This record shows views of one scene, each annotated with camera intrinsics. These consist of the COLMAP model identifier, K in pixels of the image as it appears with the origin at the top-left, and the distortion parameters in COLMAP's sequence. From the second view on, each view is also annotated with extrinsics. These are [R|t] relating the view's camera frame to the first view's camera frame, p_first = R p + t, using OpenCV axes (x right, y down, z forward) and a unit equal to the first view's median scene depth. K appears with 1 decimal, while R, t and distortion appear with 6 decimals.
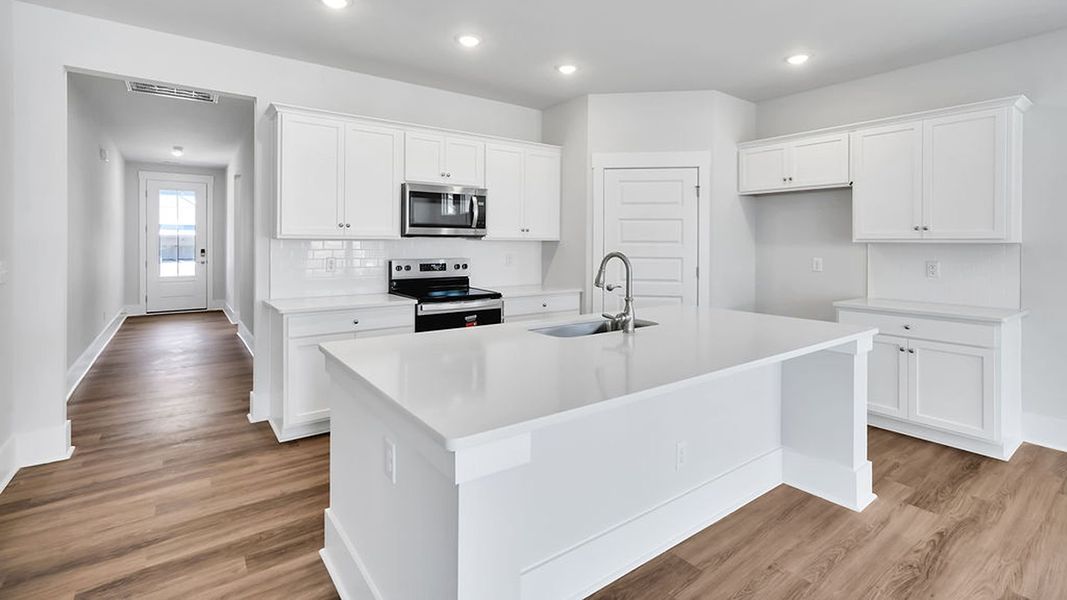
lens RADIAL K [[482.9, 0, 532.8], [0, 482.9, 239.7], [0, 0, 1]] dist [-0.003439, 0.000688]
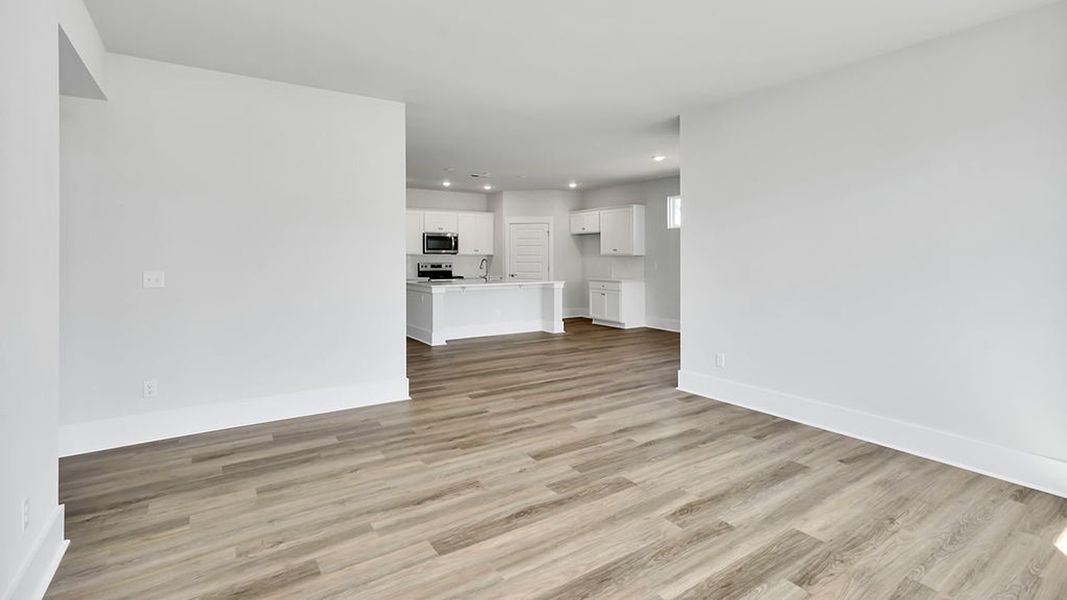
lens RADIAL K [[498.6, 0, 536.0], [0, 498.6, 247.6], [0, 0, 1]] dist [0.001846, 0.000681]
pose [[0.999110, -0.005246, -0.041856, 0.420429], [0.004861, 0.999945, -0.009302, -0.011482], [0.041902, 0.009091, 0.999080, -1.559485]]
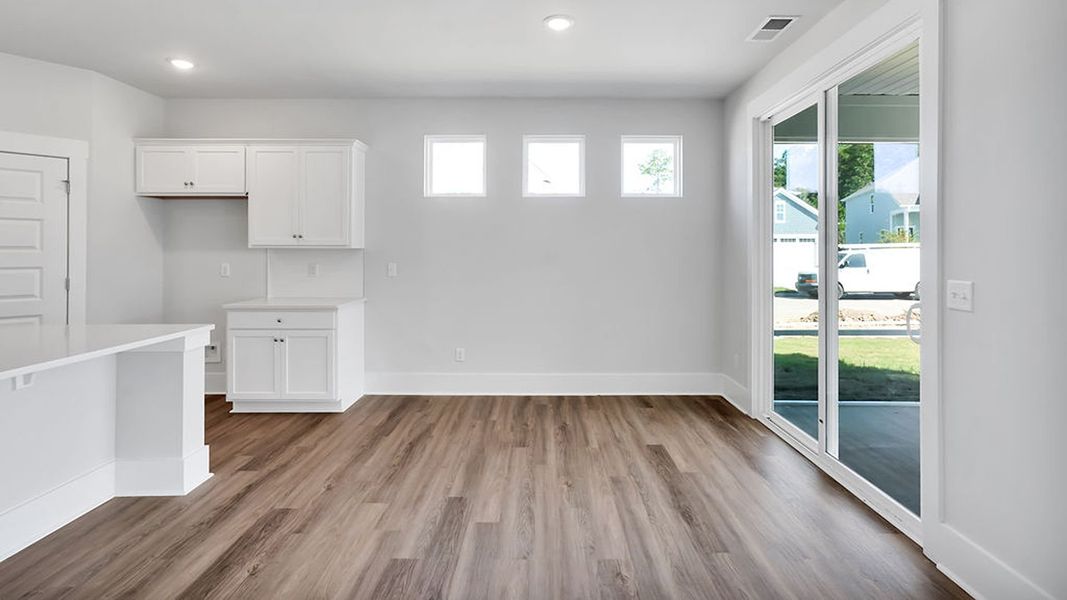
lens RADIAL K [[498.6, 0, 536.0], [0, 498.6, 247.6], [0, 0, 1]] dist [0.001846, 0.000681]
pose [[0.594978, -0.000380, 0.803742, 0.142002], [-0.003184, 0.999991, 0.002829, -0.000798], [-0.803735, -0.004242, 0.594972, -0.182668]]
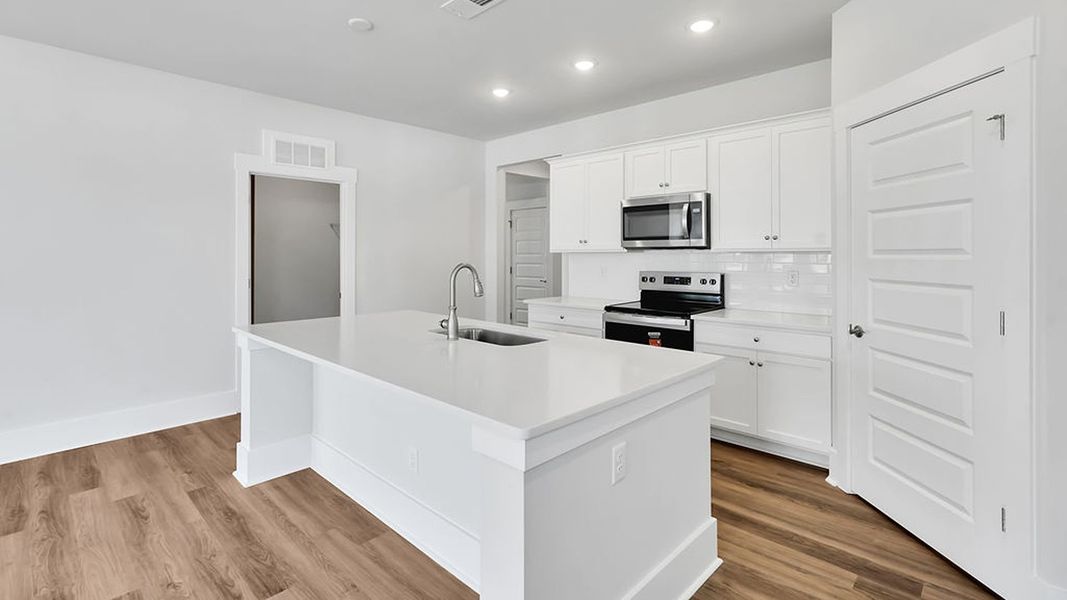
lens RADIAL K [[488.1, 0, 530.4], [0, 488.1, 252.3], [0, 0, 1]] dist [-0.003367, -0.000065]
pose [[0.167431, -0.009979, -0.985833, 0.754825], [0.005738, 0.999942, -0.009147, 0.008394], [0.985867, -0.004125, 0.167479, 0.587316]]
